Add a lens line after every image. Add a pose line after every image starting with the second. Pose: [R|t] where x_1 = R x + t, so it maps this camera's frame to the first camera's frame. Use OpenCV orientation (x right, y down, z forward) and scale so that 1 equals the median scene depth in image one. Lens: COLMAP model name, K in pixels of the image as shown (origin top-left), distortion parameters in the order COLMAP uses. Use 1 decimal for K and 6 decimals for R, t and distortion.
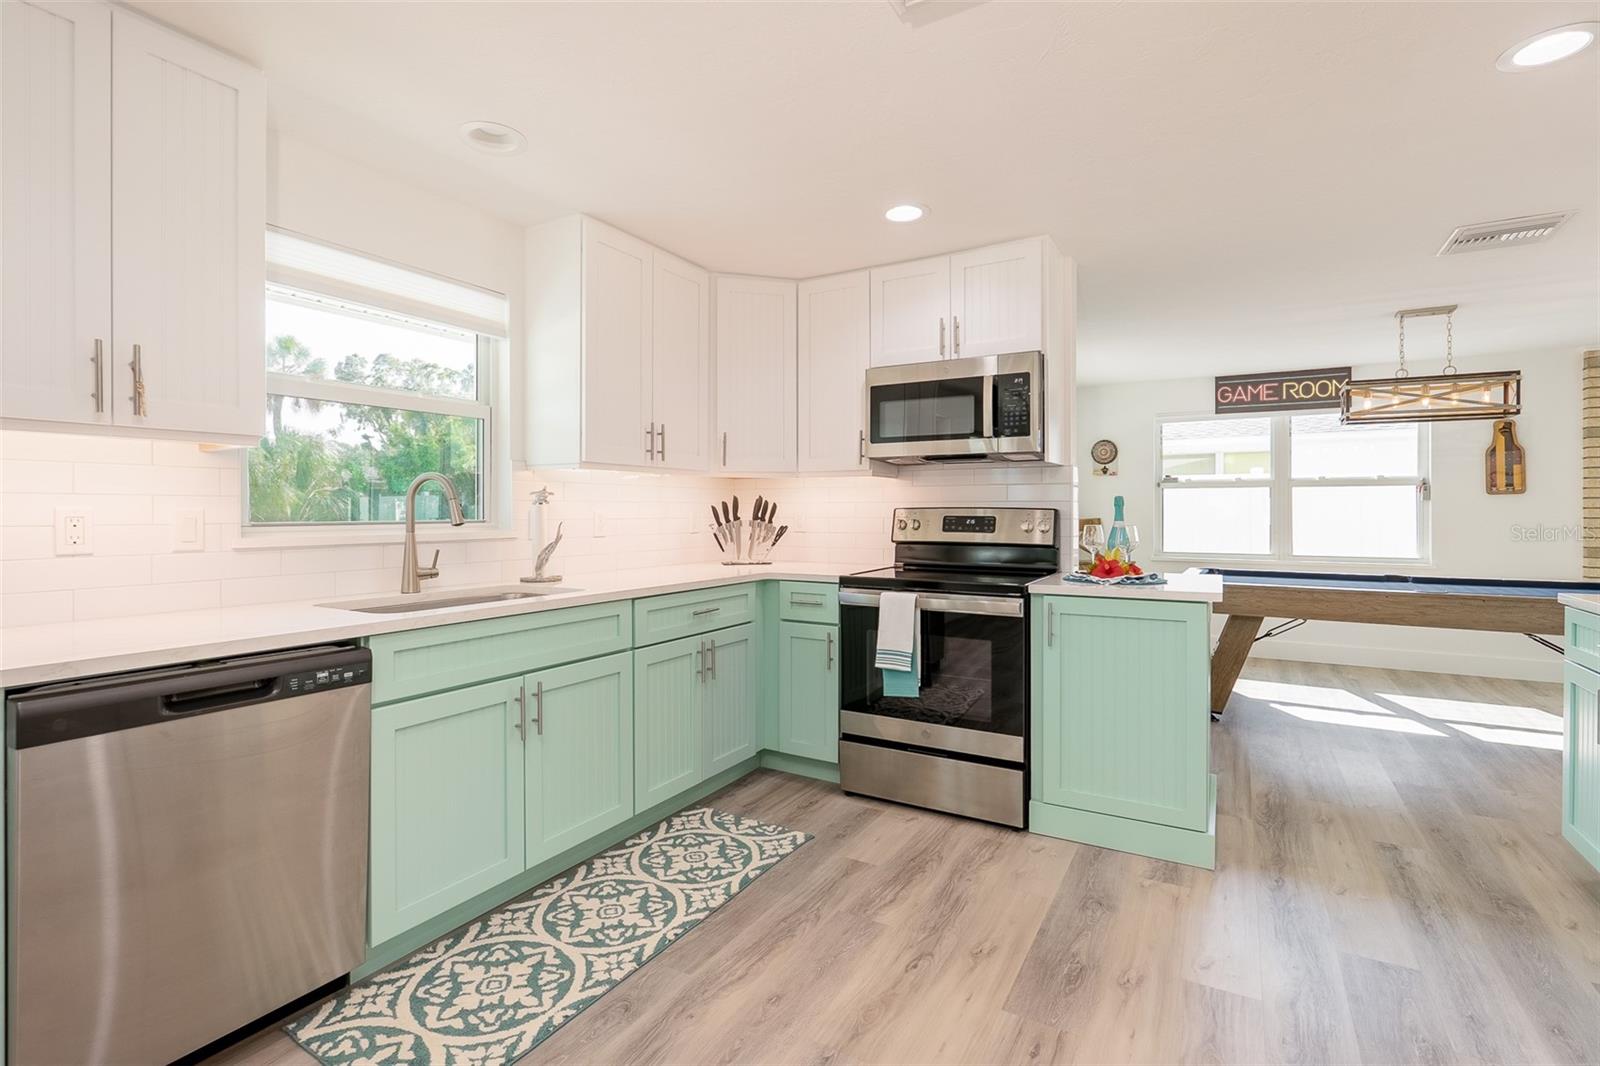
lens RADIAL K [[739.0, 0, 797.5], [0, 739.0, 514.0], [0, 0, 1]] dist [-0.011341, 0.001626]
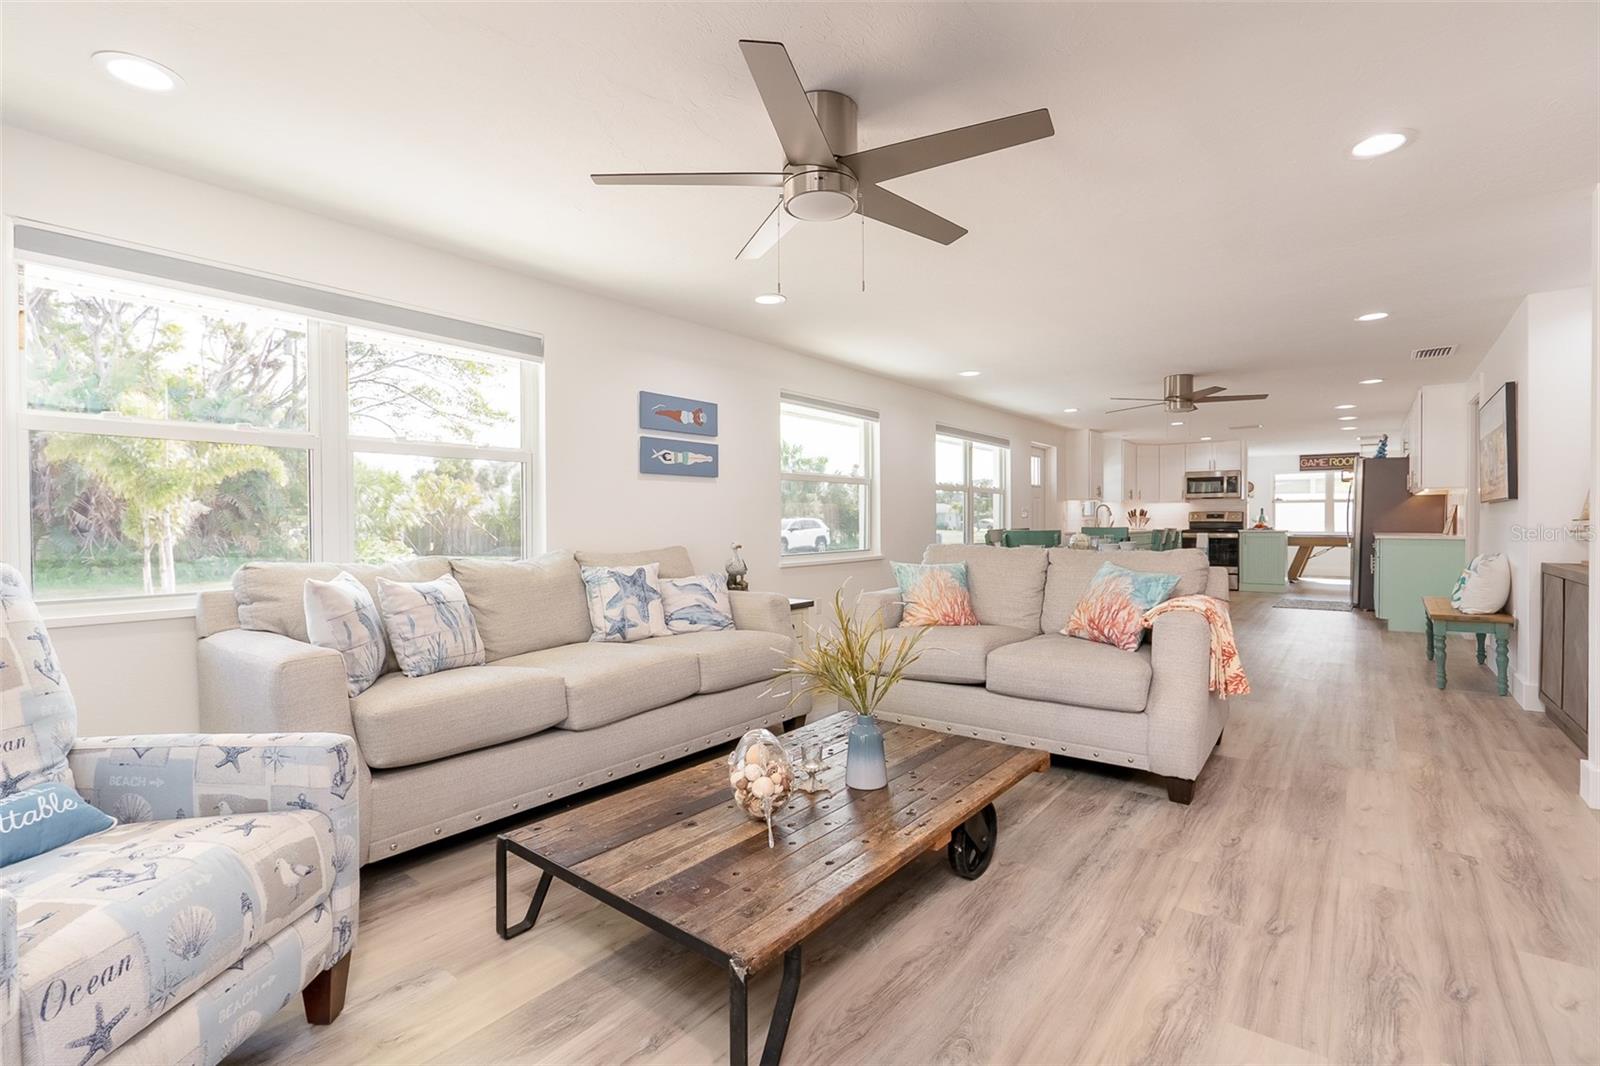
lens RADIAL K [[739.0, 0, 810.3], [0, 739.0, 527.7], [0, 0, 1]] dist [-0.011341, 0.001626]
pose [[0.993875, -0.002641, -0.110475, -1.436895], [0.003344, 0.999975, 0.006176, 0.044636], [0.110456, -0.006508, 0.993860, -2.985653]]
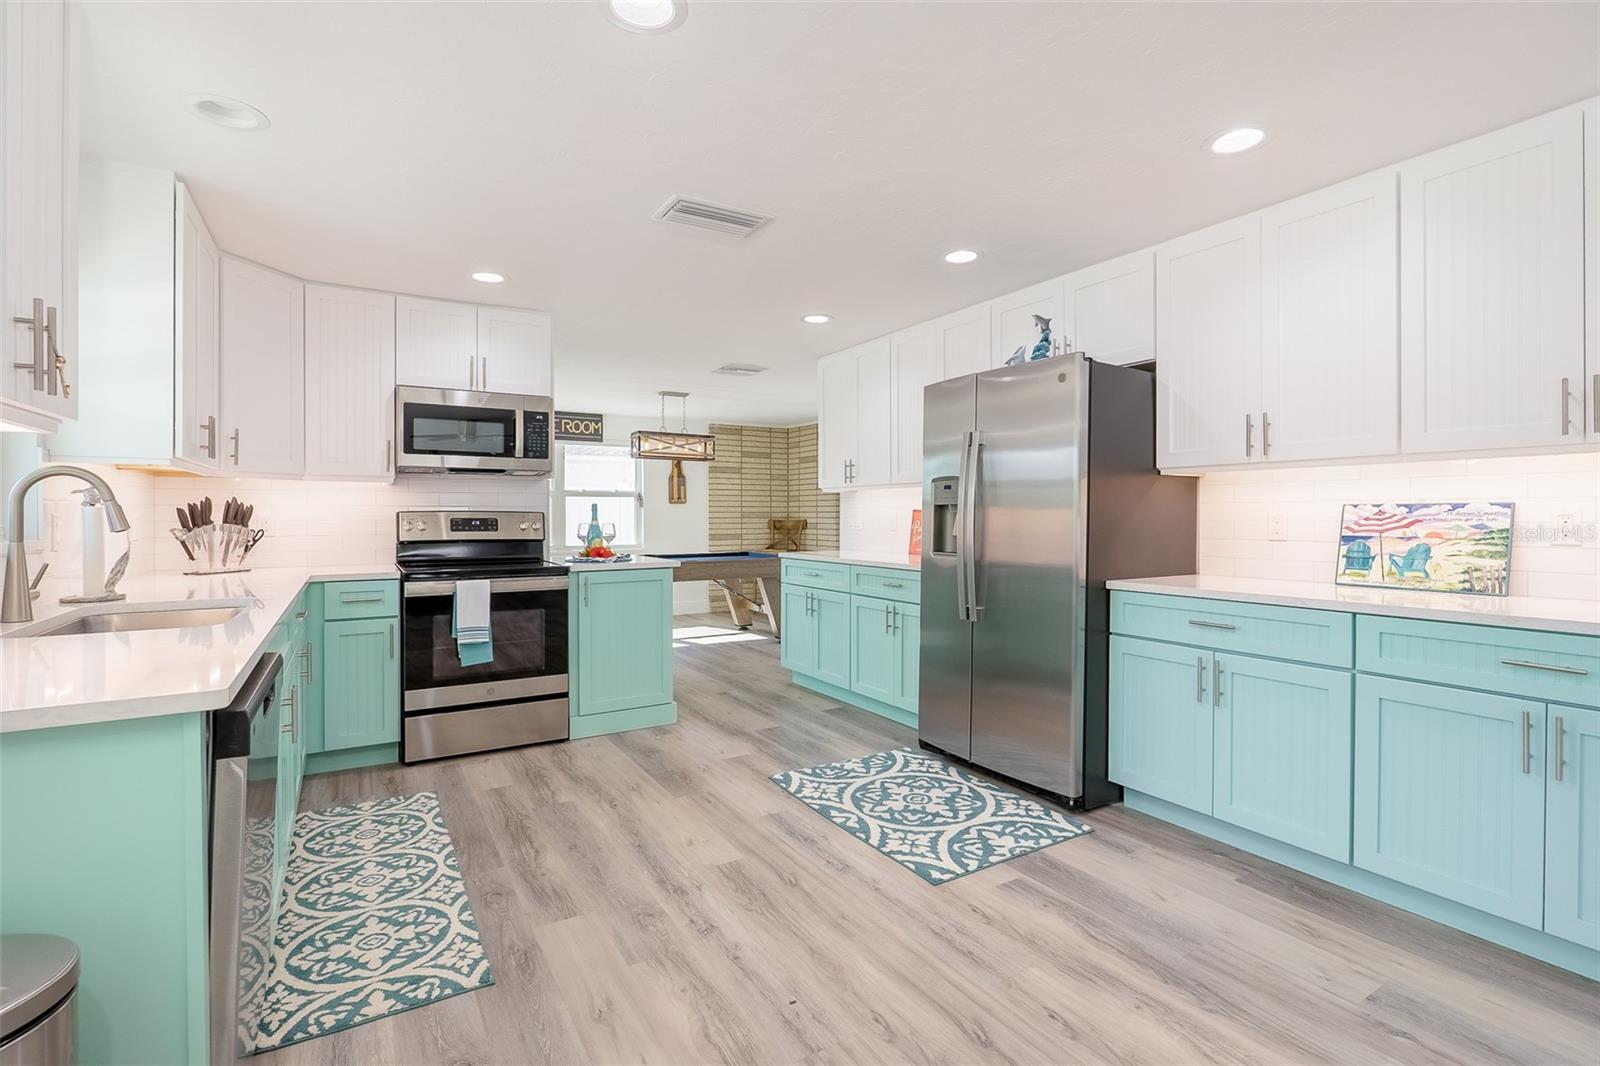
lens RADIAL K [[739.0, 0, 787.8], [0, 739.0, 516.7], [0, 0, 1]] dist [-0.011341, 0.001626]
pose [[0.484617, -0.003817, 0.874718, -0.653411], [0.004726, 0.999987, 0.001745, 0.001065], [-0.874713, 0.003288, 0.484629, -0.051143]]
